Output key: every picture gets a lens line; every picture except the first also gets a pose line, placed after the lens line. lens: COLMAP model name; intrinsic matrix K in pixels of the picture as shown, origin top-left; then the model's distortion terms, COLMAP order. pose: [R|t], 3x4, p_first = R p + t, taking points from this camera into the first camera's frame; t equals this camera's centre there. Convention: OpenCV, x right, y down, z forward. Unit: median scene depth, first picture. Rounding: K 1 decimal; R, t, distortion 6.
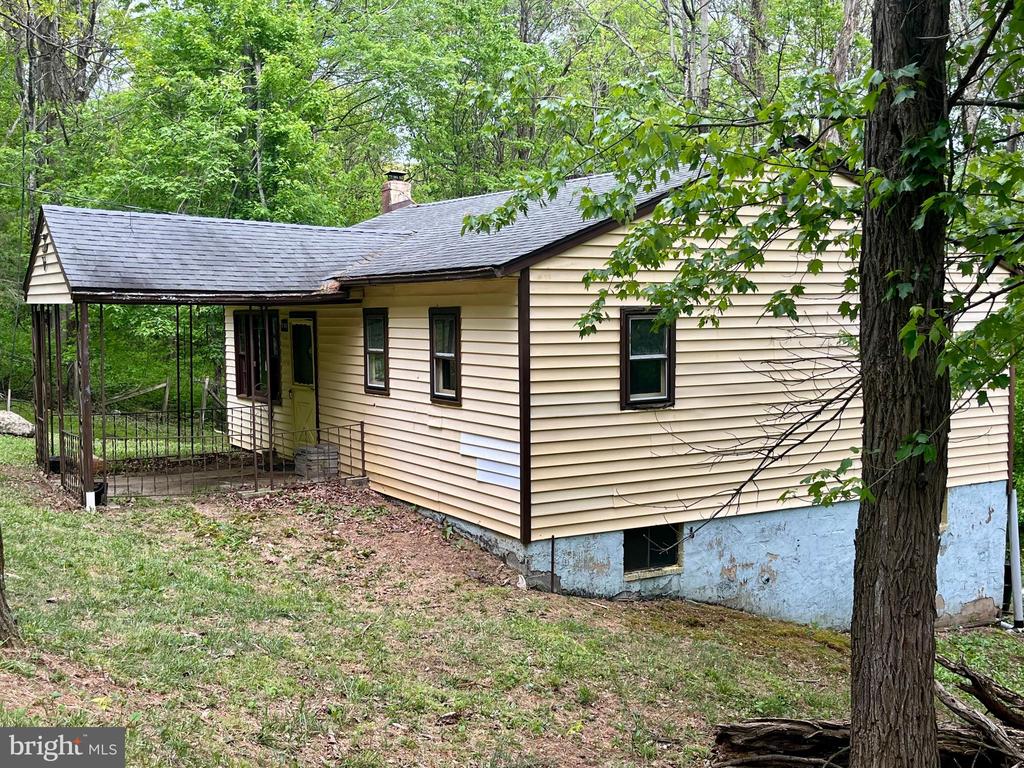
lens RADIAL K [[1082.2, 0, 514.8], [0, 1082.2, 379.2], [0, 0, 1]] dist [0.029818, 0.000000]
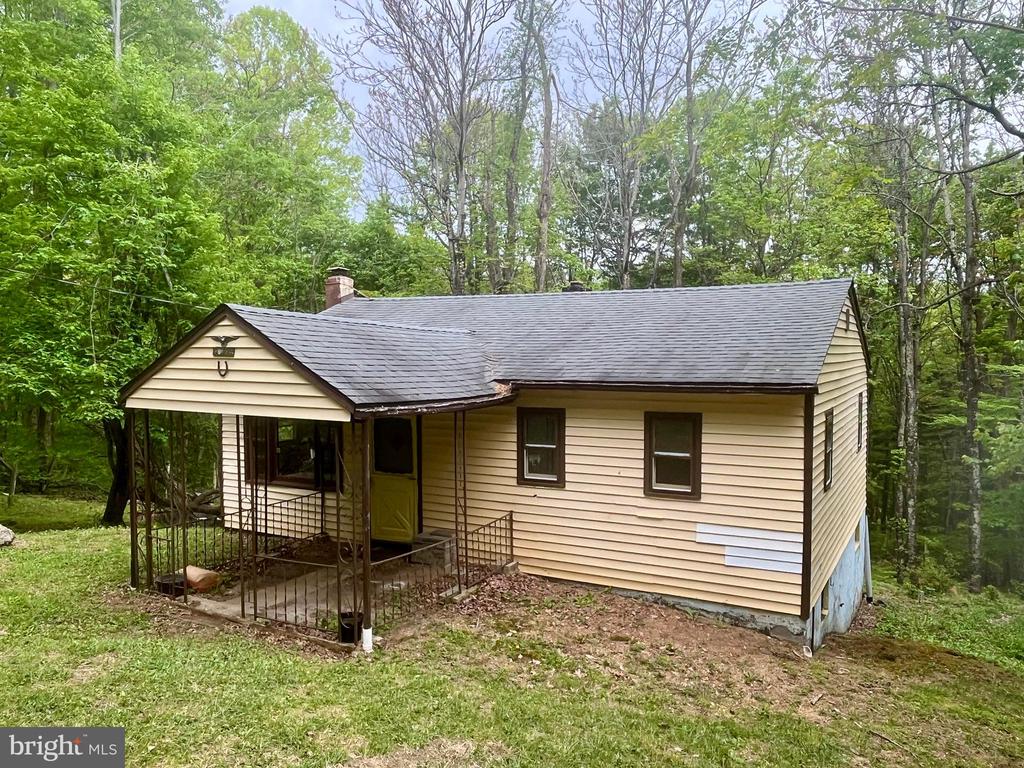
lens RADIAL K [[752.5, 0, 513.8], [0, 752.5, 389.8], [0, 0, 1]] dist [-0.000674, -0.000119]
pose [[0.869022, -0.016410, 0.494502, -0.559904], [0.027282, 0.999519, -0.014775, -0.077887], [-0.494022, 0.026331, 0.869051, 0.372422]]
